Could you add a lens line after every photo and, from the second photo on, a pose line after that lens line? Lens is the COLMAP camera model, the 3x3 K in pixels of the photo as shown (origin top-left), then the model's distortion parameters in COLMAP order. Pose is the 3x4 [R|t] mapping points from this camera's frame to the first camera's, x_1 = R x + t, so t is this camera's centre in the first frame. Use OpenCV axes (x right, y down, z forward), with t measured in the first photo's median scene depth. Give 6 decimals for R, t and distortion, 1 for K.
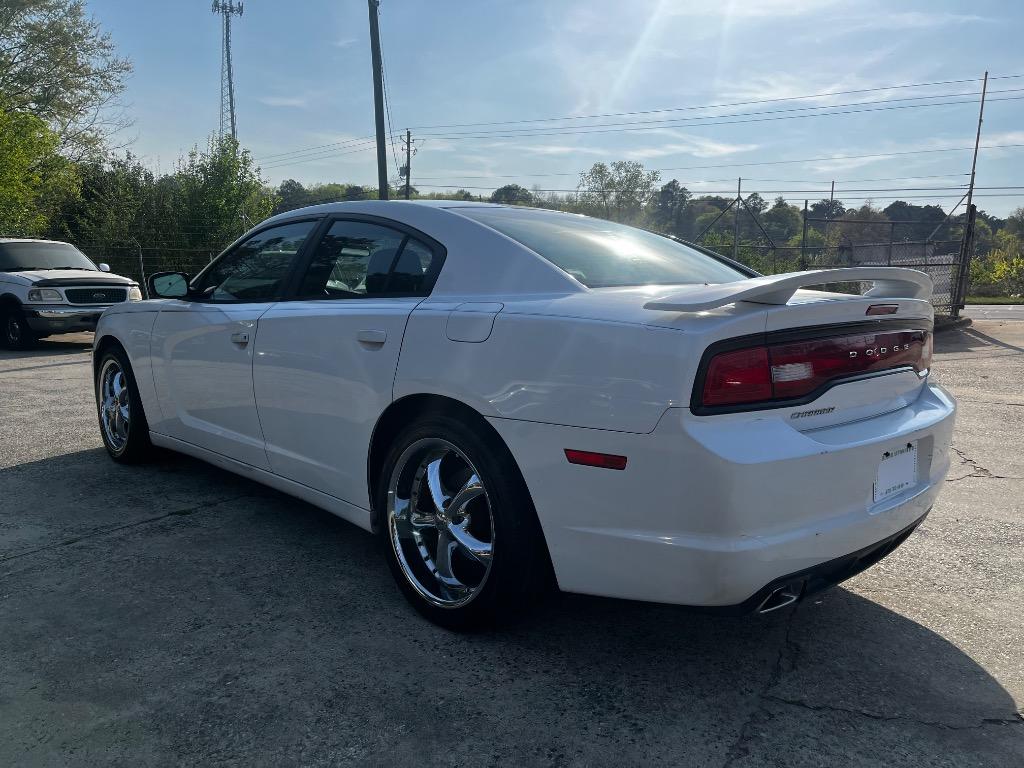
lens RADIAL K [[791.1, 0, 515.9], [0, 791.1, 382.7], [0, 0, 1]] dist [0.075094, -0.101778]
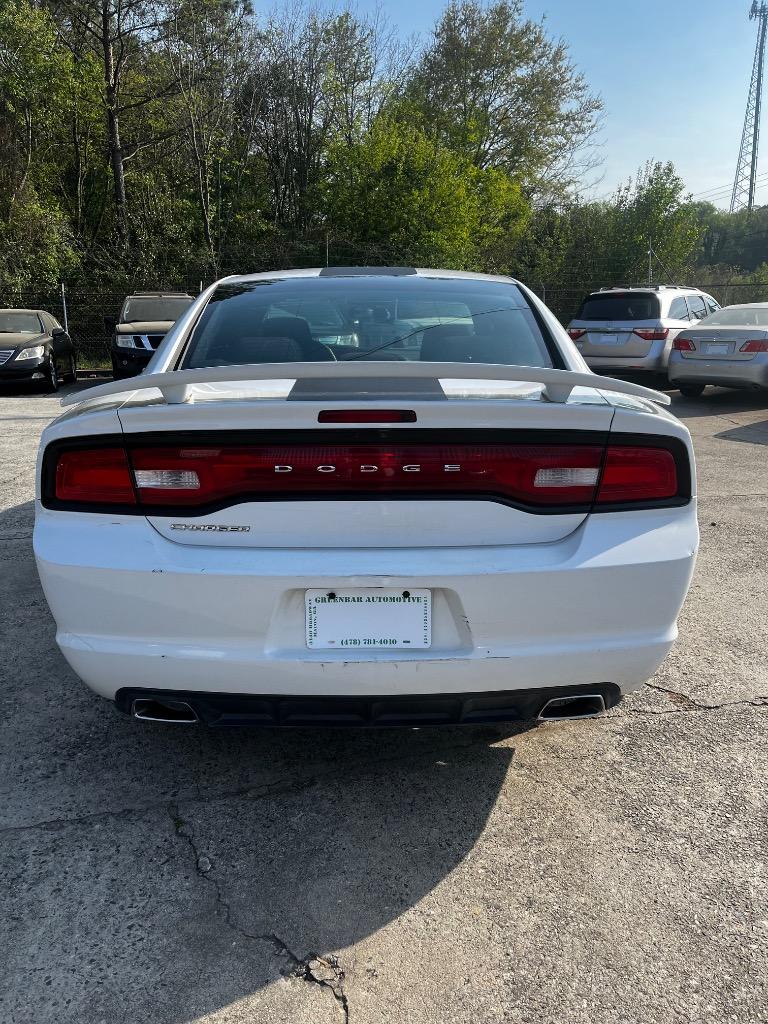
lens RADIAL K [[791.1, 0, 382.9], [0, 791.1, 513.9], [0, 0, 1]] dist [0.075094, -0.101778]
pose [[0.720839, 0.161765, -0.673961, 0.967363], [-0.080529, 0.985344, 0.150374, -0.110388], [0.688408, -0.054122, 0.723301, 0.431794]]
